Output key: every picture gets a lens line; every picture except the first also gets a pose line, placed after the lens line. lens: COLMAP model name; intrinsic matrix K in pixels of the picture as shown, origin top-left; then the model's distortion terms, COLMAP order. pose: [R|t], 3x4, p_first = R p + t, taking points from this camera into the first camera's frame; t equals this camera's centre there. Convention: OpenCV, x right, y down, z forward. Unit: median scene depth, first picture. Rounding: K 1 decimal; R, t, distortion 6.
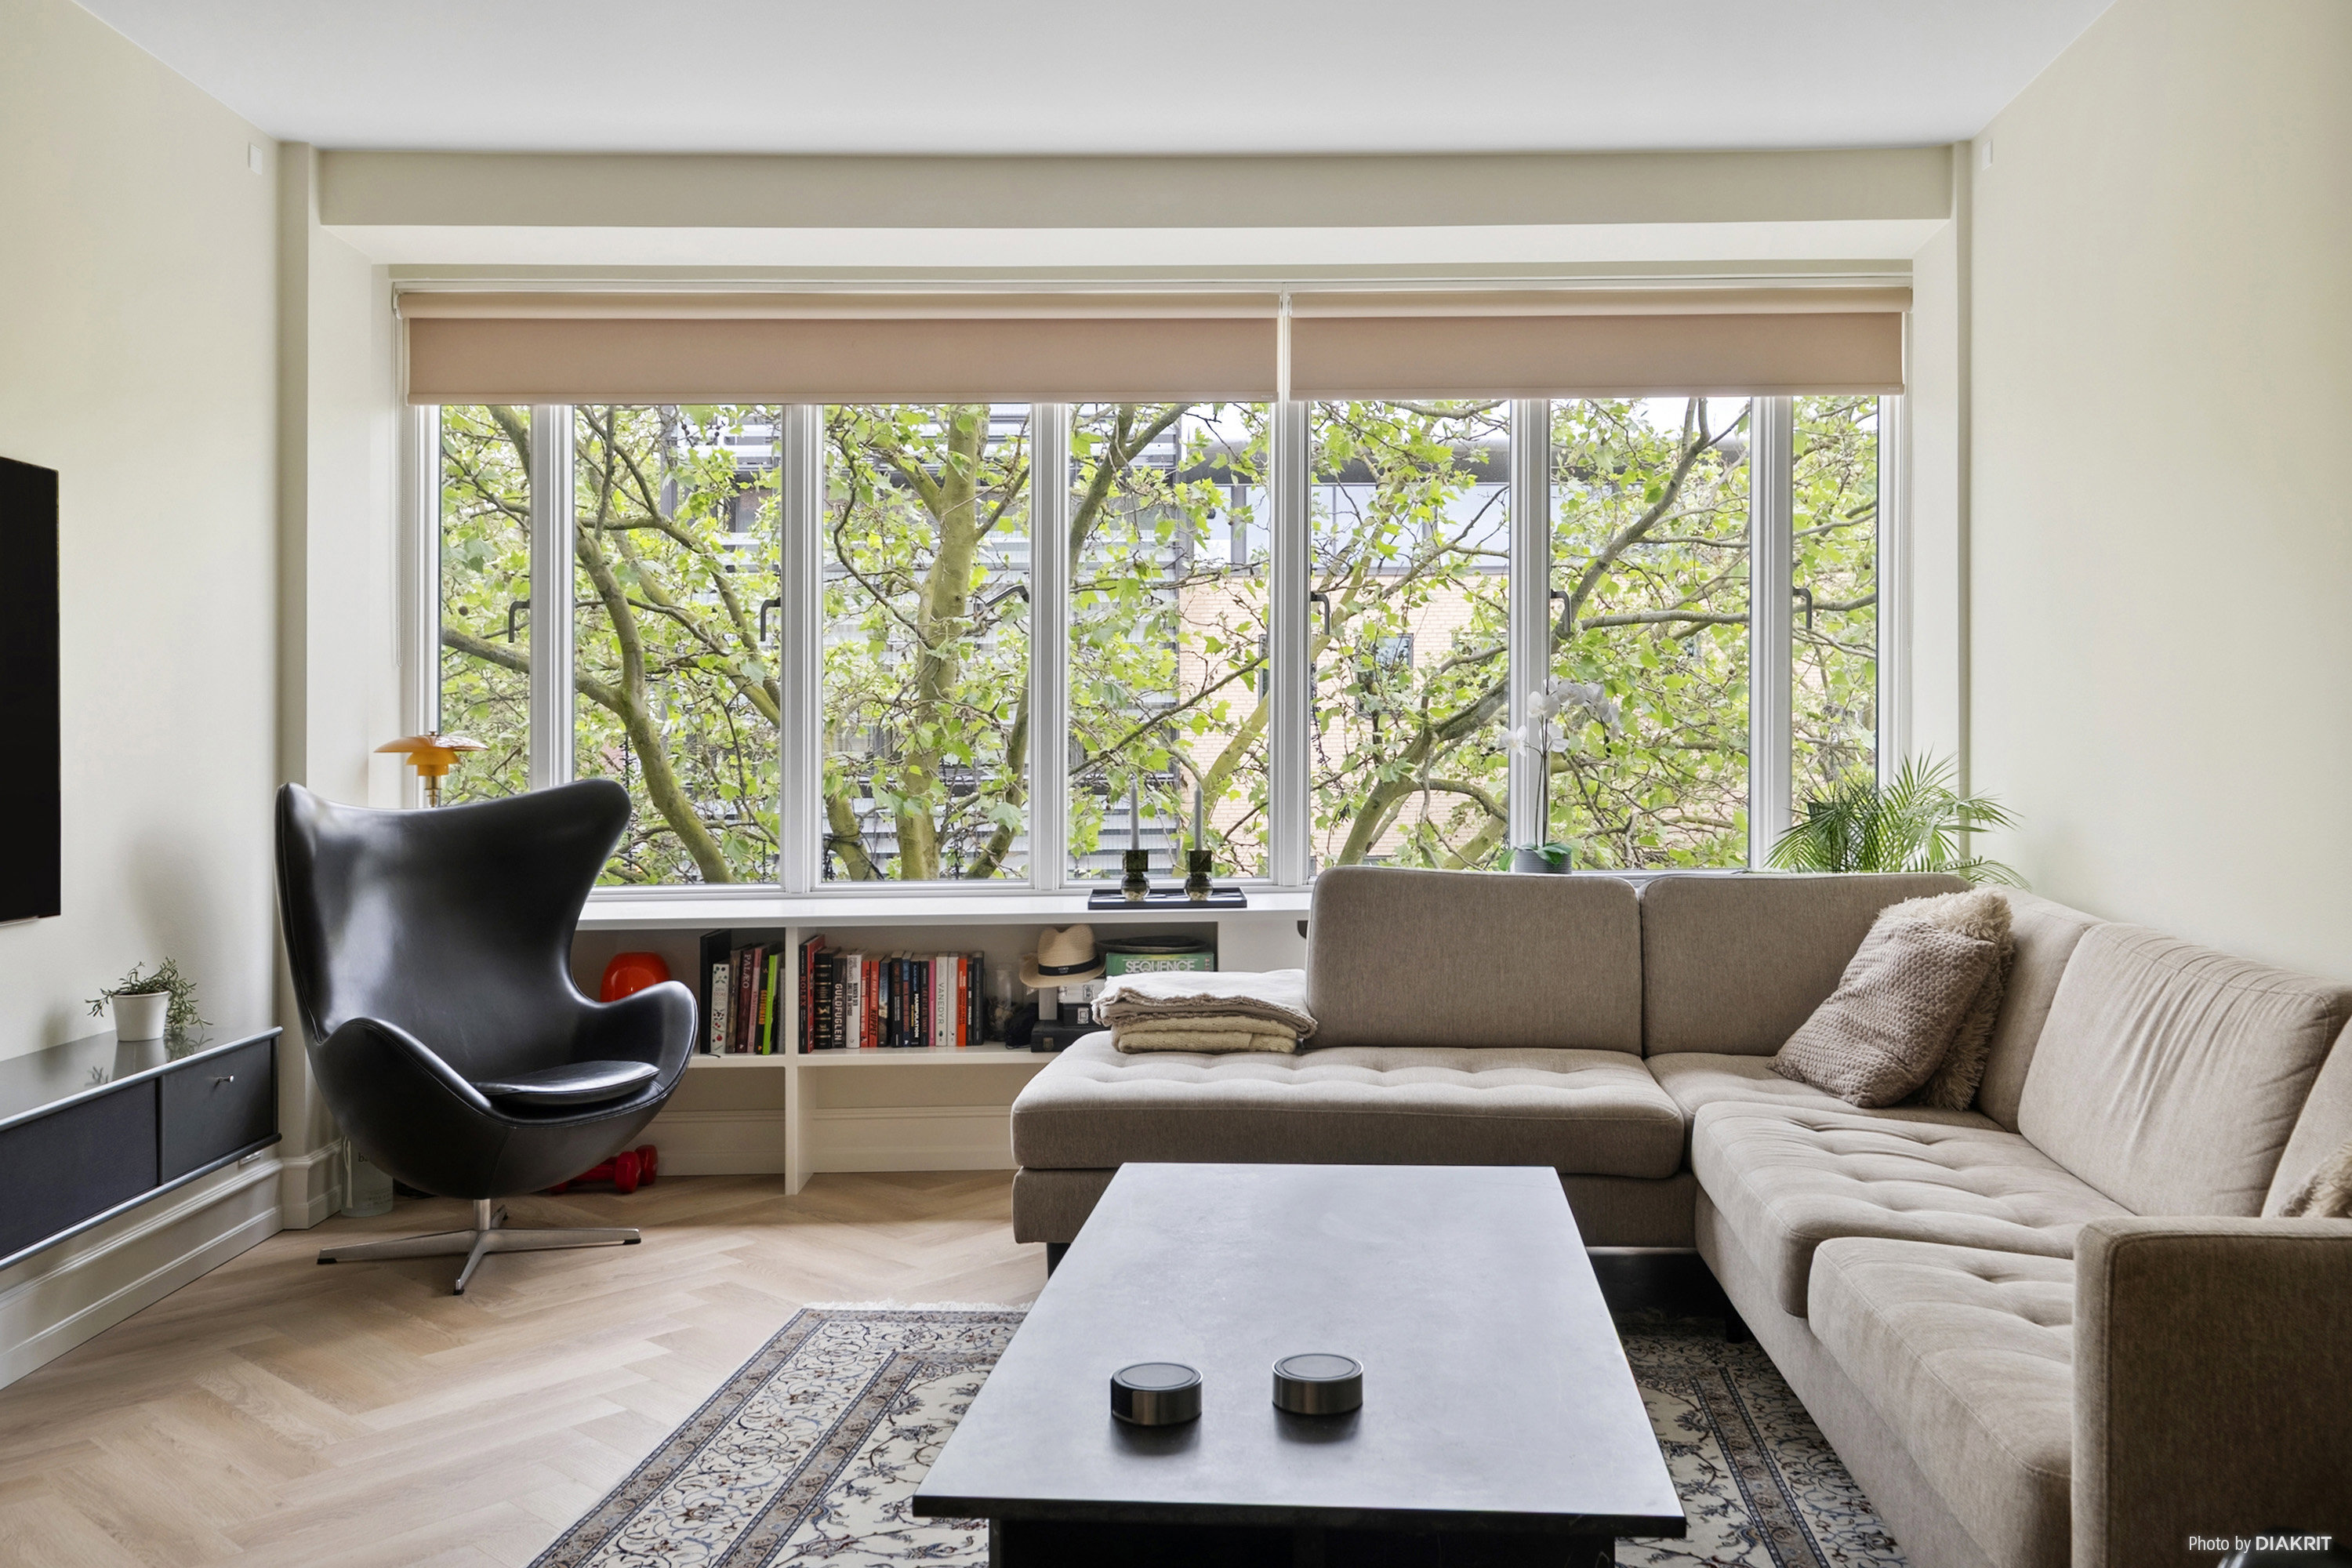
lens RADIAL K [[1947.0, 0, 1176.7], [0, 1947.0, 766.1], [0, 0, 1]] dist [-0.009473, 0.002901]
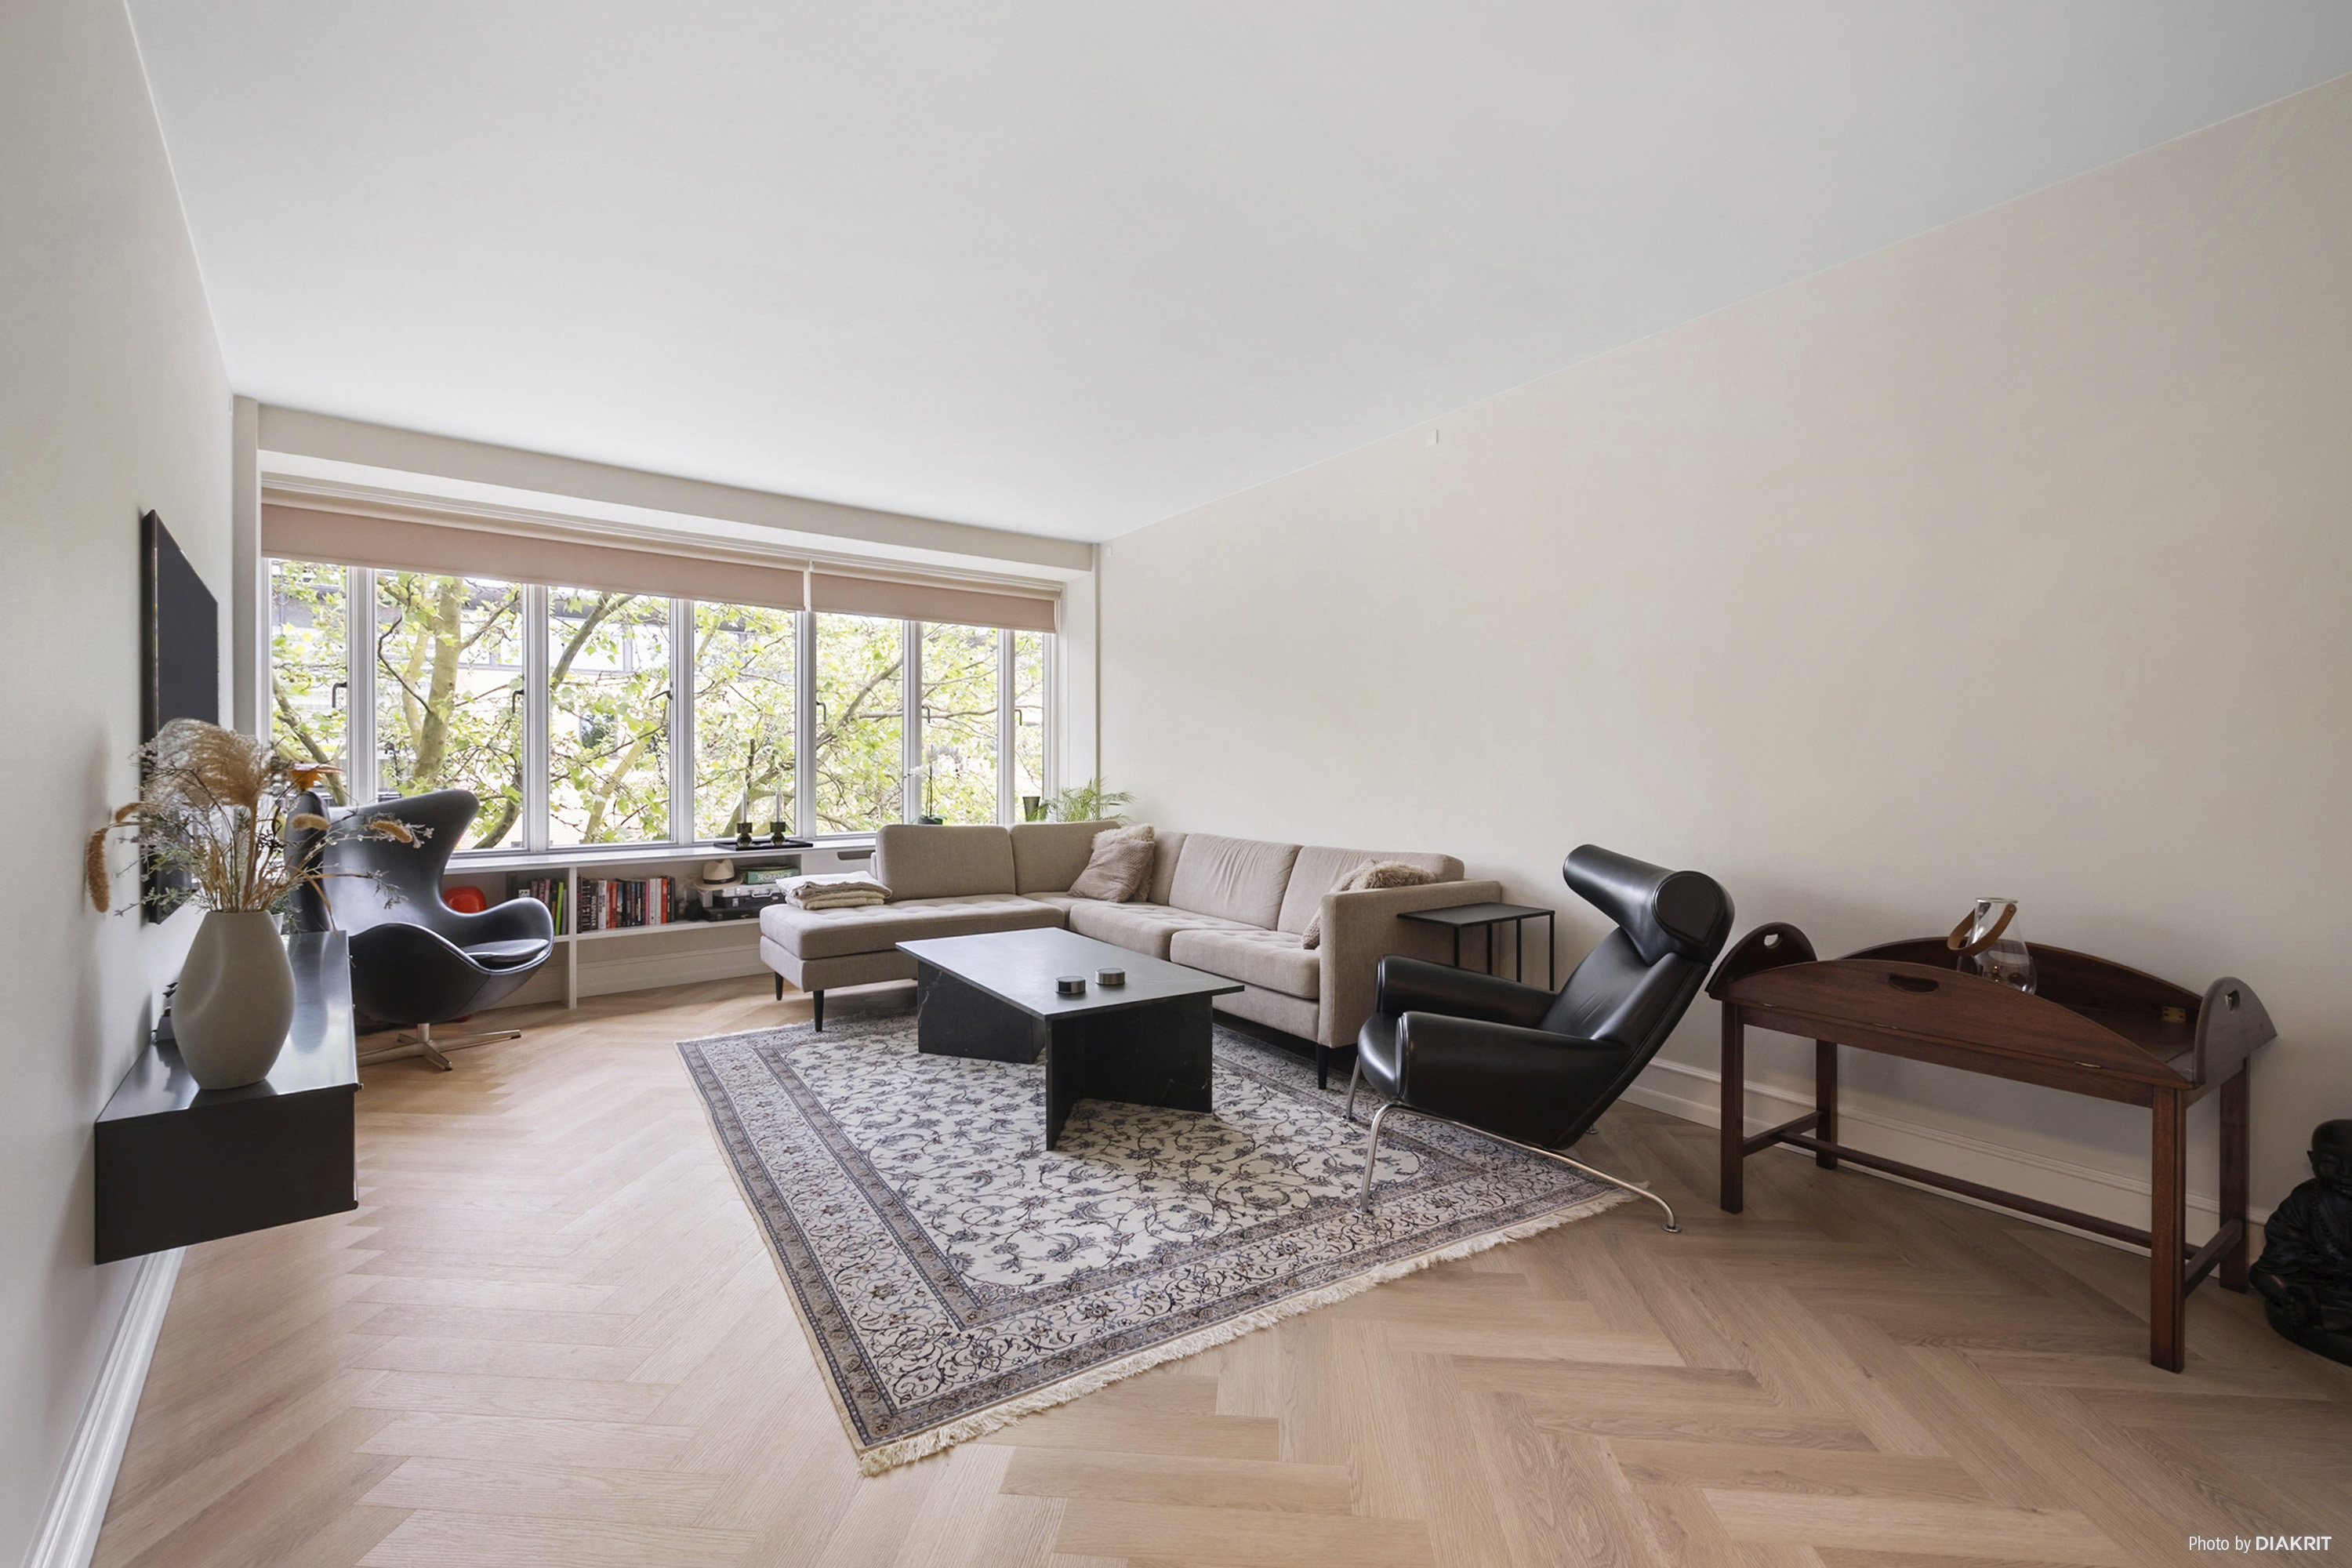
lens RADIAL K [[1016.9, 0, 1173.8], [0, 1016.9, 784.6], [0, 0, 1]] dist [-0.001861, -0.000181]
pose [[0.787662, -0.002633, 0.616102, -0.356454], [0.005567, 0.999980, -0.002843, 0.009020], [-0.616082, 0.005669, 0.787662, -0.141154]]
